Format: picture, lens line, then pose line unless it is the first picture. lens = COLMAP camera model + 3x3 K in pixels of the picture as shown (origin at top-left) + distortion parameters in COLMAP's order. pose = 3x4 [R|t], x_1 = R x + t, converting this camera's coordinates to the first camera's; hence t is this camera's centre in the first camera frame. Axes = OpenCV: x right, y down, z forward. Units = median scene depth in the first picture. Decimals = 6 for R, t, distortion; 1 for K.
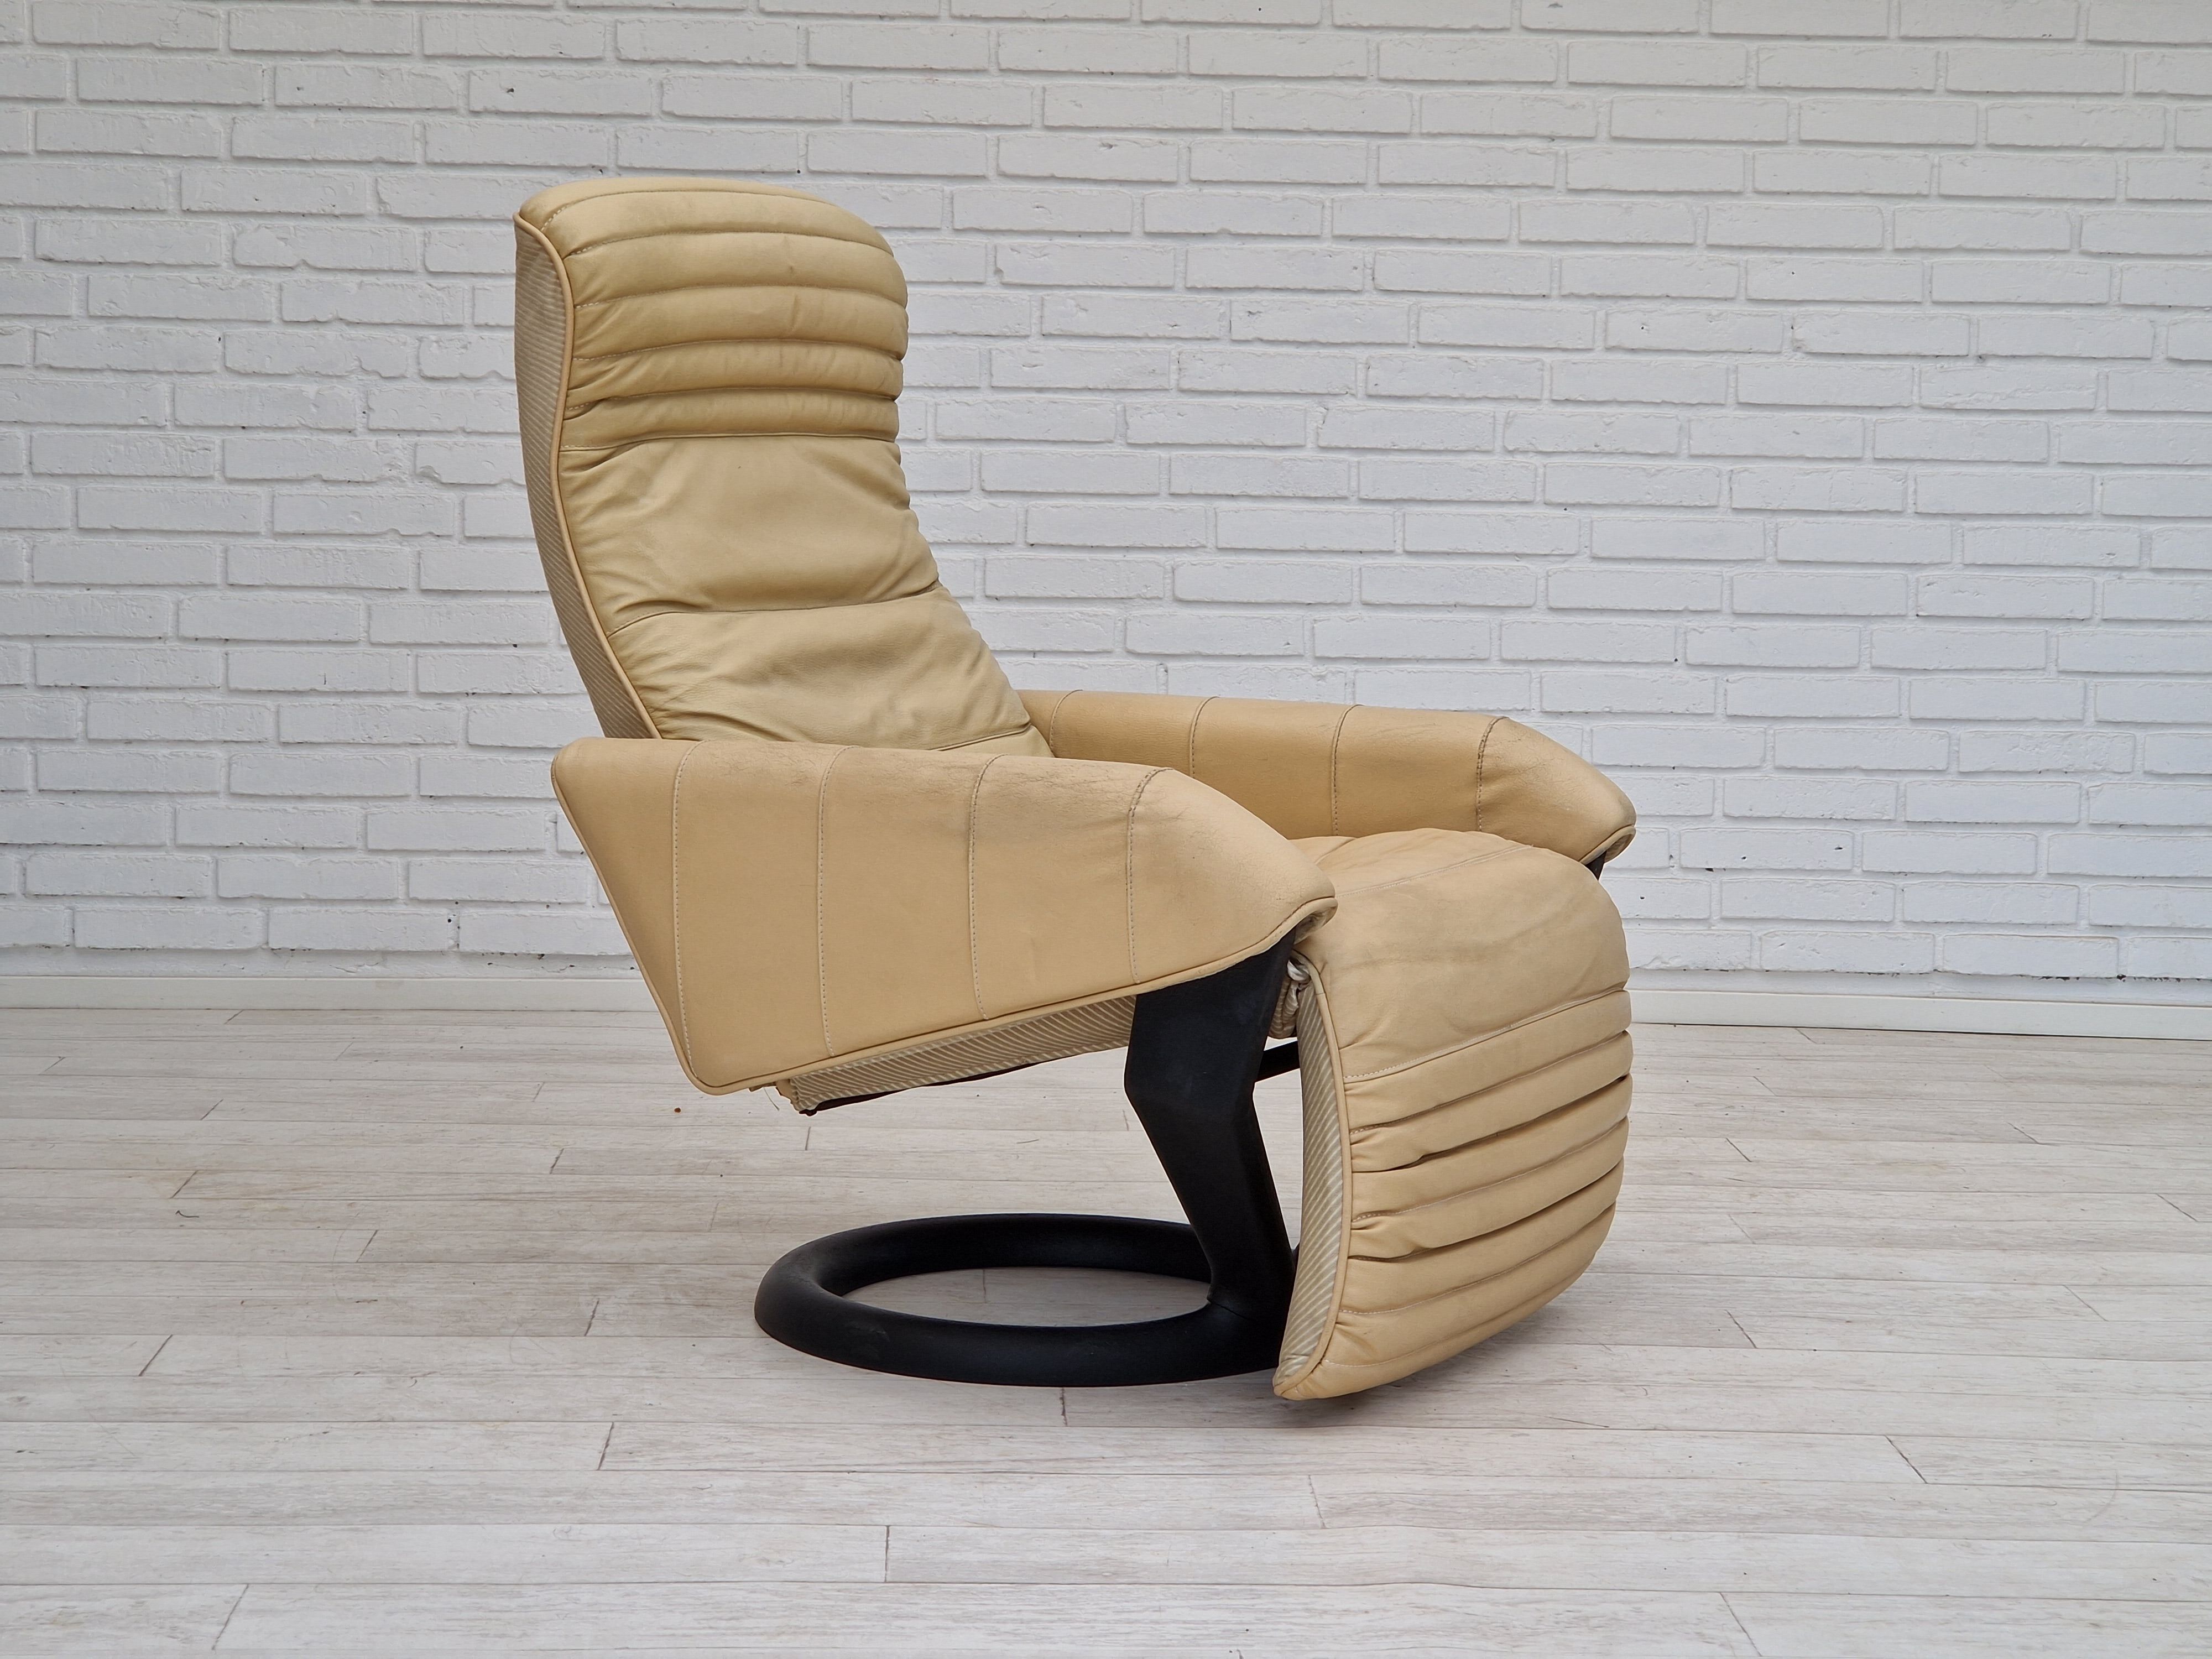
lens RADIAL K [[4222.9, 0, 1116.9], [0, 4222.9, 813.4], [0, 0, 1]] dist [0.062086, 0.000000]
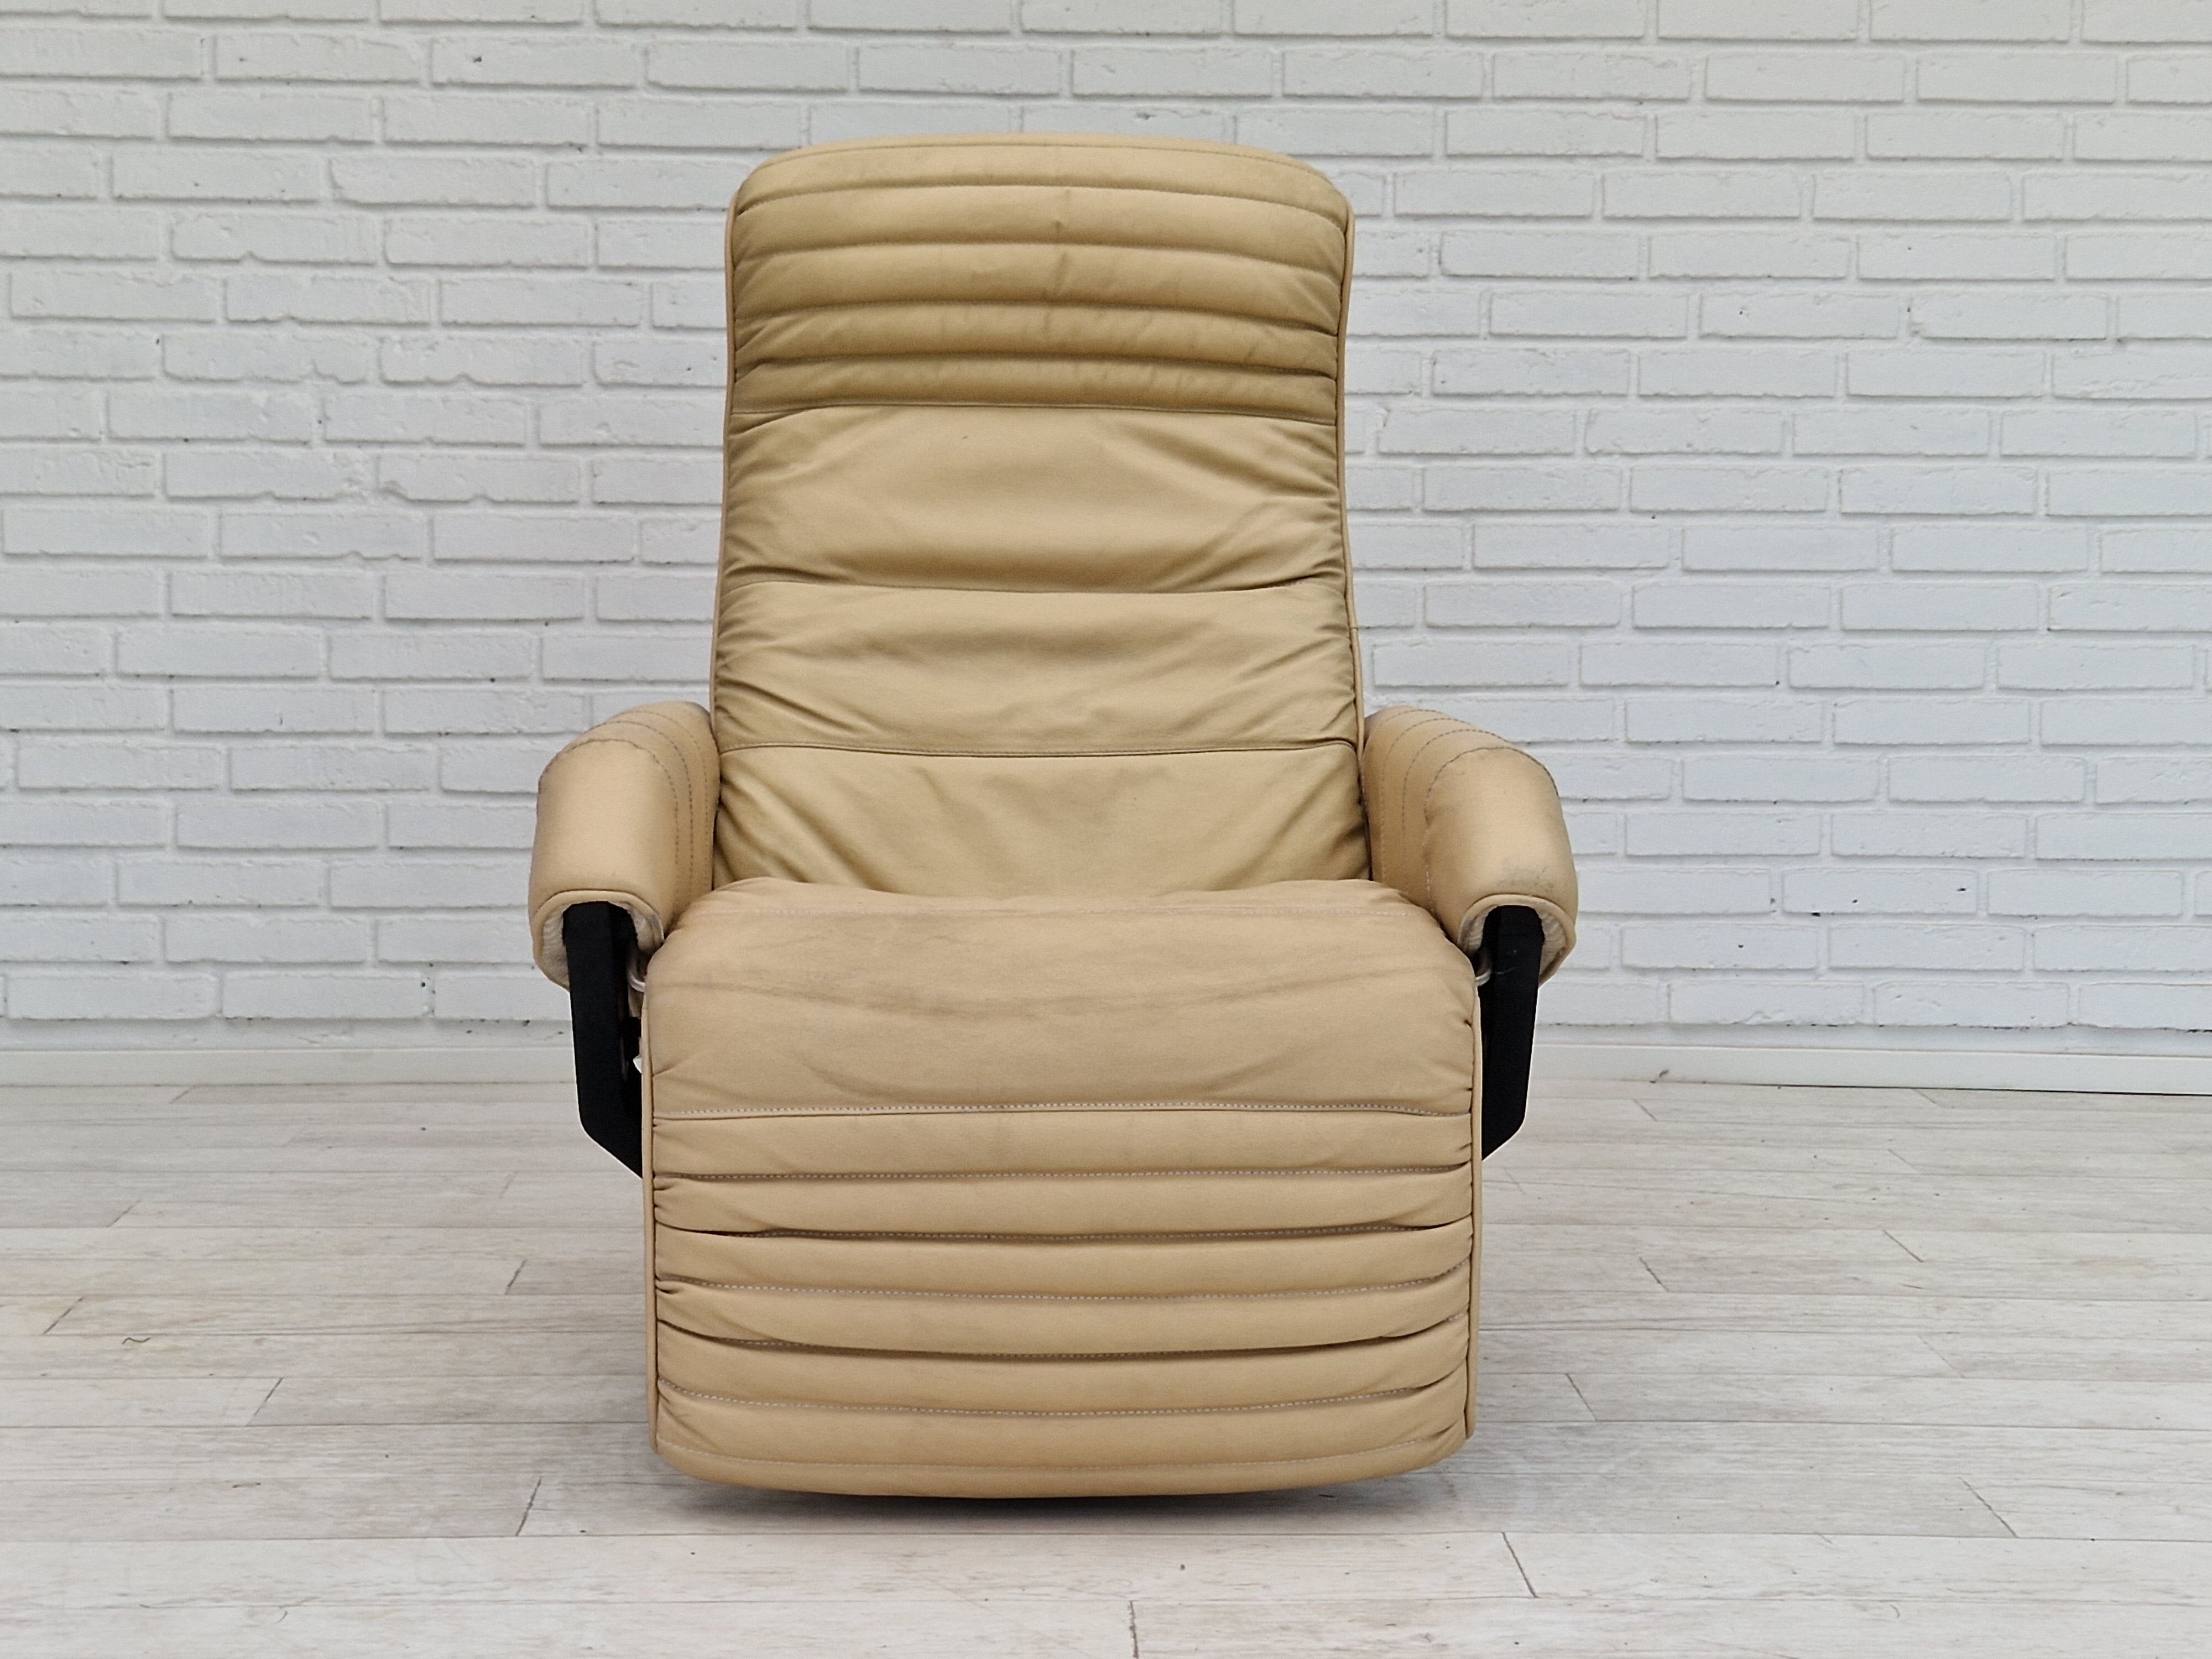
lens RADIAL K [[3689.0, 0, 1088.0], [0, 3689.0, 861.3], [0, 0, 1]] dist [0.089047, 0.000000]
pose [[0.999916, -0.009951, -0.008362, -0.009010], [0.009961, 0.999950, 0.001143, -0.000558], [0.008351, -0.001227, 0.999964, 0.212509]]
